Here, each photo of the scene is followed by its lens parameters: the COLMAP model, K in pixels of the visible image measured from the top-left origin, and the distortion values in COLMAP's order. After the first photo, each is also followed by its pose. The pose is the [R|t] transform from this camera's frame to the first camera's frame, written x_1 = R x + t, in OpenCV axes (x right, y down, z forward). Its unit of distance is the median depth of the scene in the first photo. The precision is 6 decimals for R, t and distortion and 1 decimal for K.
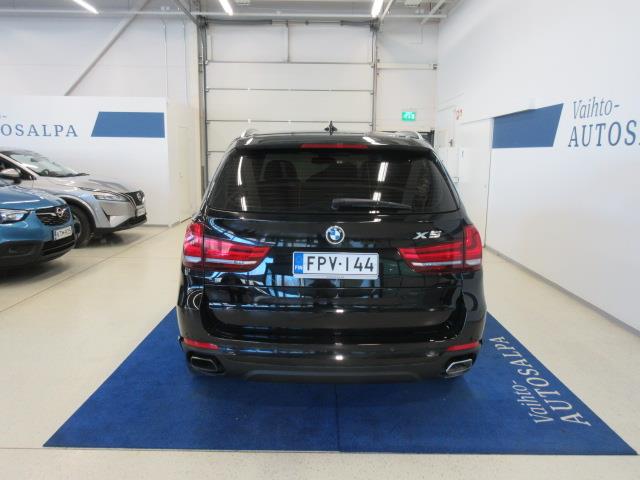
lens RADIAL K [[515.2, 0, 320.0], [0, 515.2, 240.0], [0, 0, 1]] dist [0.004422, -0.008457]
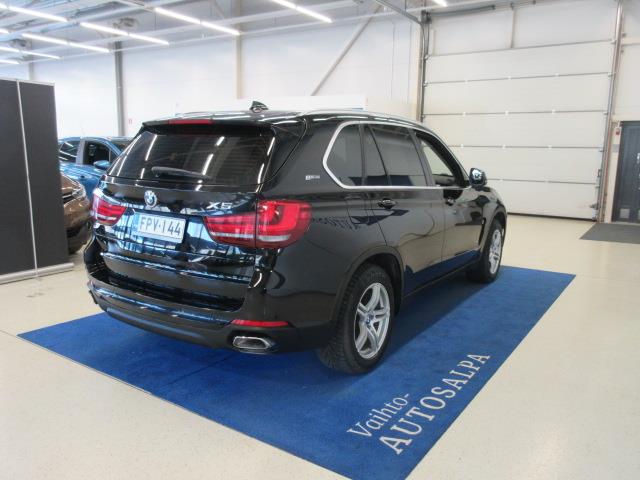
lens RADIAL K [[515.2, 0, 320.0], [0, 515.2, 240.0], [0, 0, 1]] dist [0.004422, -0.008457]
pose [[0.828180, 0.100843, -0.551316, 0.634765], [-0.100727, 0.994444, 0.030586, 0.004998], [0.551337, 0.030202, 0.833736, 0.175103]]
